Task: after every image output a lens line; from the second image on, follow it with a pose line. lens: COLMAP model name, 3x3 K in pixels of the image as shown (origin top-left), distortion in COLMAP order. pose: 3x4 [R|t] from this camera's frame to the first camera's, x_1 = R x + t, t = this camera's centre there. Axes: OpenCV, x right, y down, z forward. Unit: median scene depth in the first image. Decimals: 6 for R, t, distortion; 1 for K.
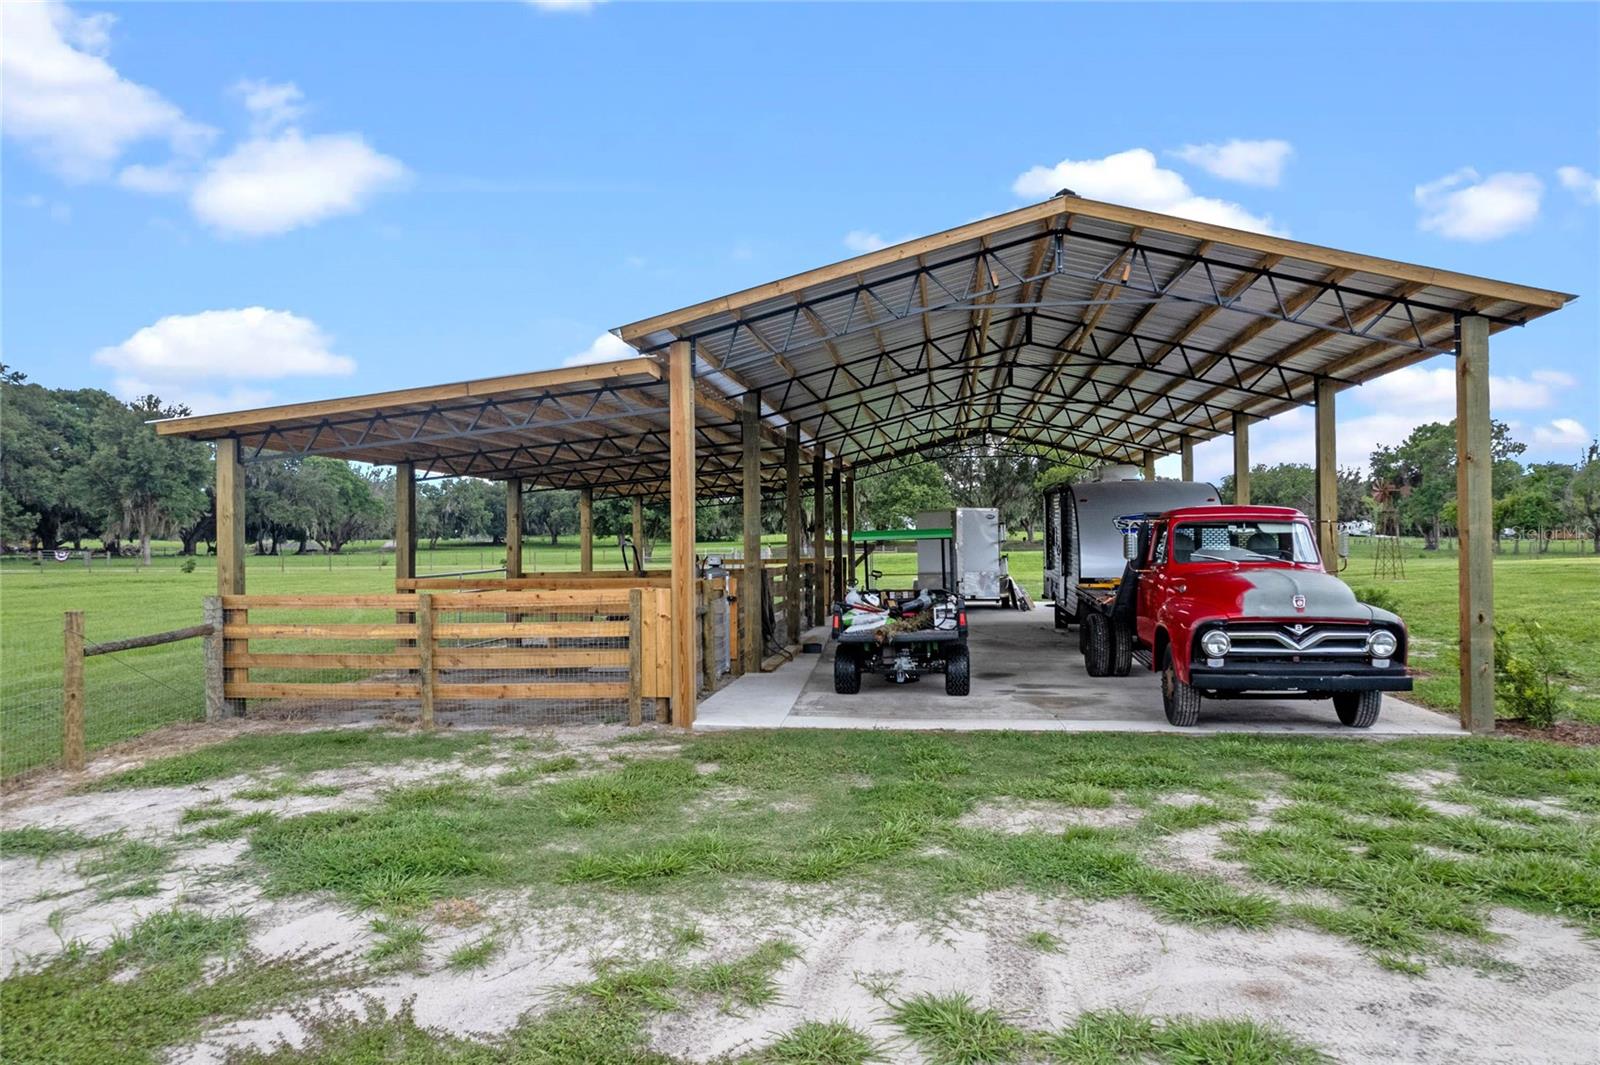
lens RADIAL K [[1020.4, 0, 800.0], [0, 1020.4, 532.5], [0, 0, 1]] dist [-0.079349, 0.073165]
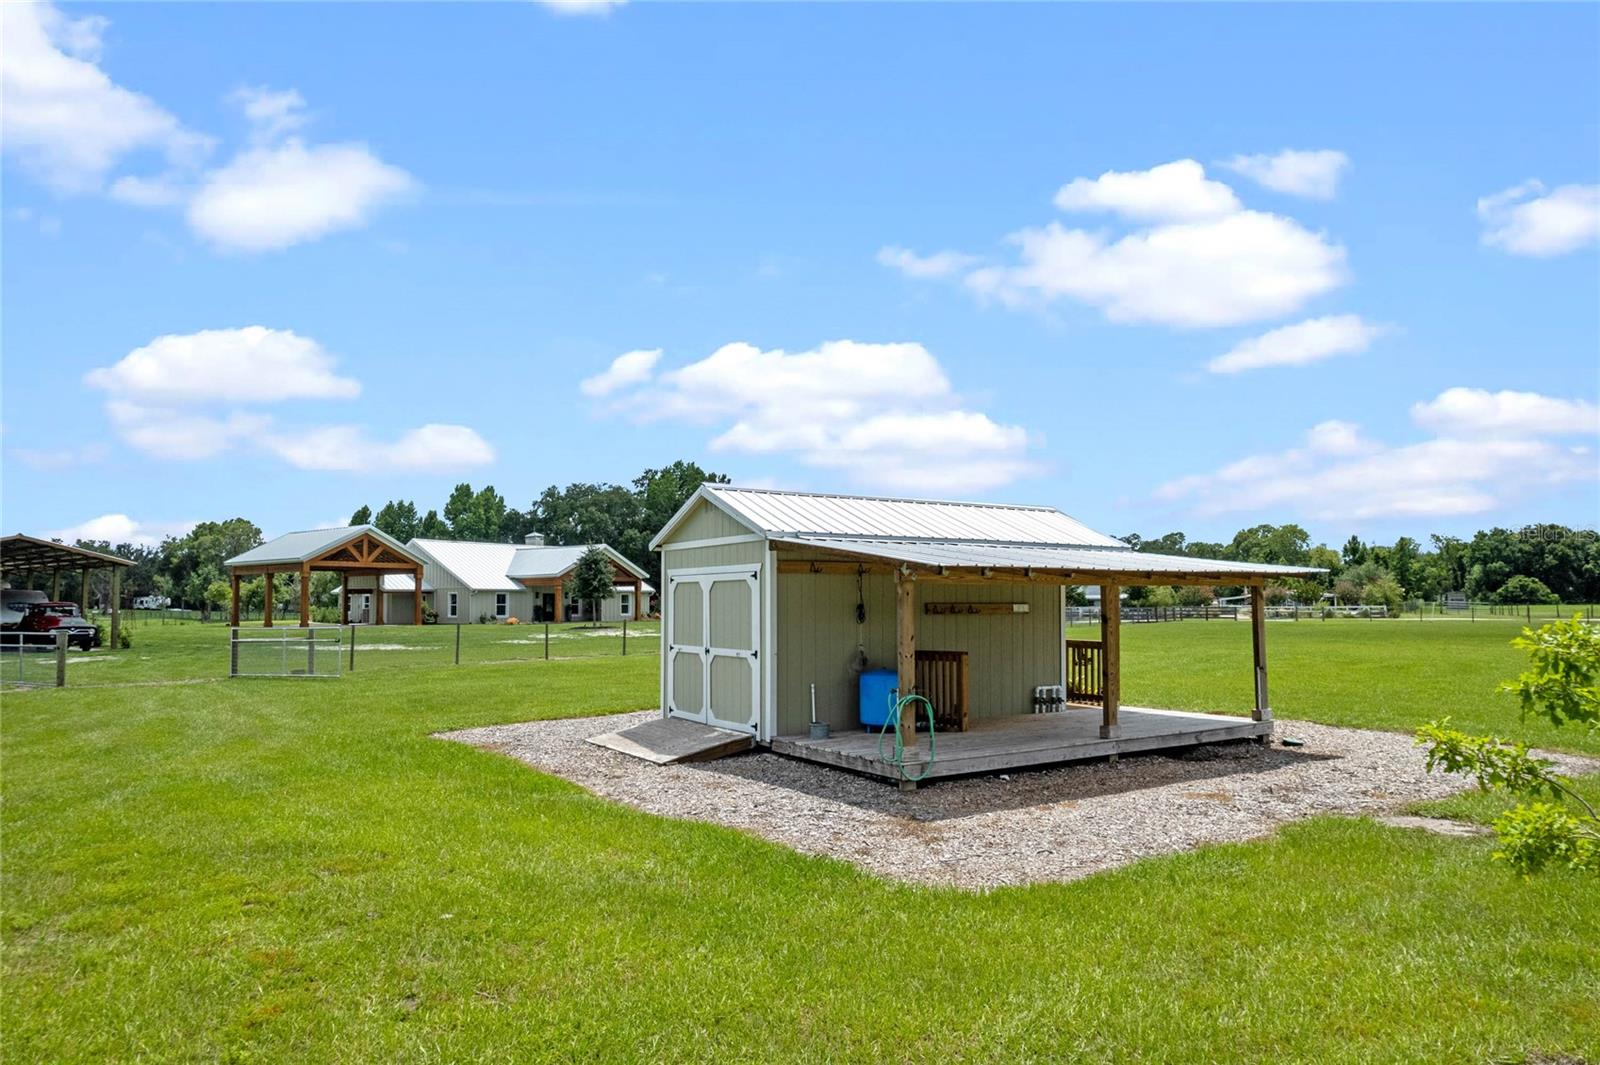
lens RADIAL K [[1019.9, 0, 800.0], [0, 1019.9, 532.5], [0, 0, 1]] dist [-0.073327, 0.050700]
pose [[0.478780, 0.066507, 0.875412, -1.781323], [-0.002102, 0.997211, -0.074610, -0.014612], [-0.877932, 0.033882, 0.477584, -3.810654]]
